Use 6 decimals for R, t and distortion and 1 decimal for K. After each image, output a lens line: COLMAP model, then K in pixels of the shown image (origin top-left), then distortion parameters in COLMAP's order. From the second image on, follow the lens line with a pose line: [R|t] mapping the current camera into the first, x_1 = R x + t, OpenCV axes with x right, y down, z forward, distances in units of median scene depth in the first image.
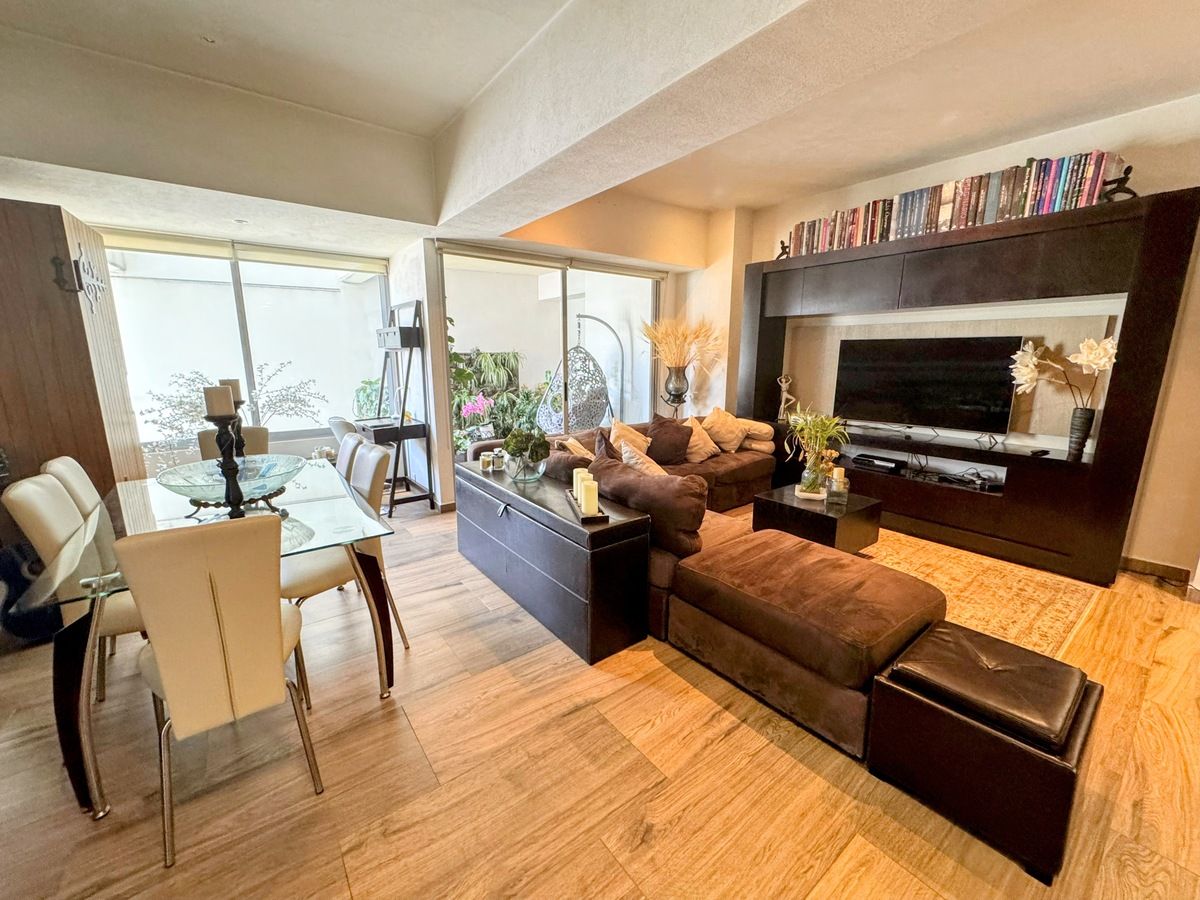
lens RADIAL K [[477.6, 0, 598.4], [0, 477.6, 448.2], [0, 0, 1]] dist [-0.002571, -0.000180]
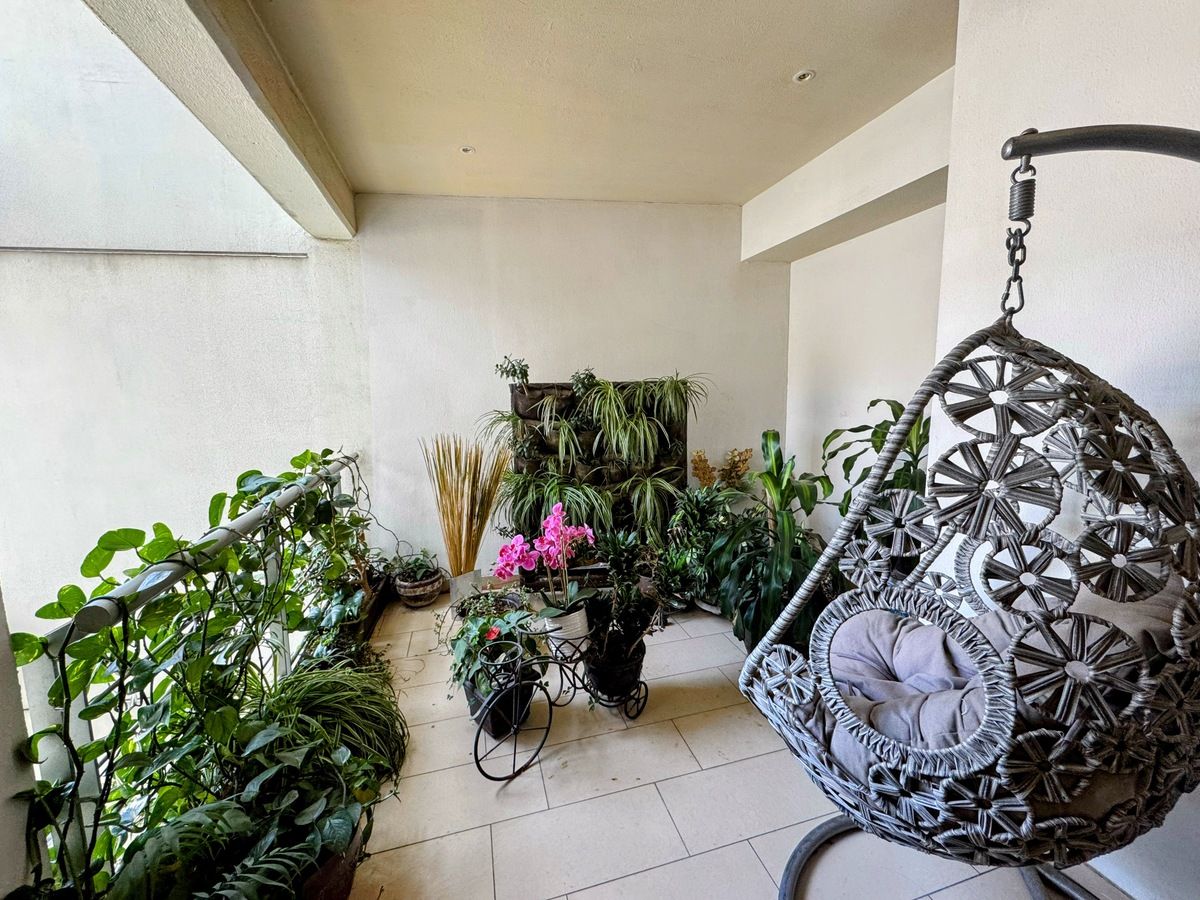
lens RADIAL K [[477.6, 0, 594.5], [0, 477.6, 453.5], [0, 0, 1]] dist [-0.002571, -0.000180]
pose [[0.926864, 0.033455, -0.373902, -0.161496], [-0.054807, 0.997408, -0.046618, -0.214578], [0.371374, 0.063701, 0.926296, 1.116031]]
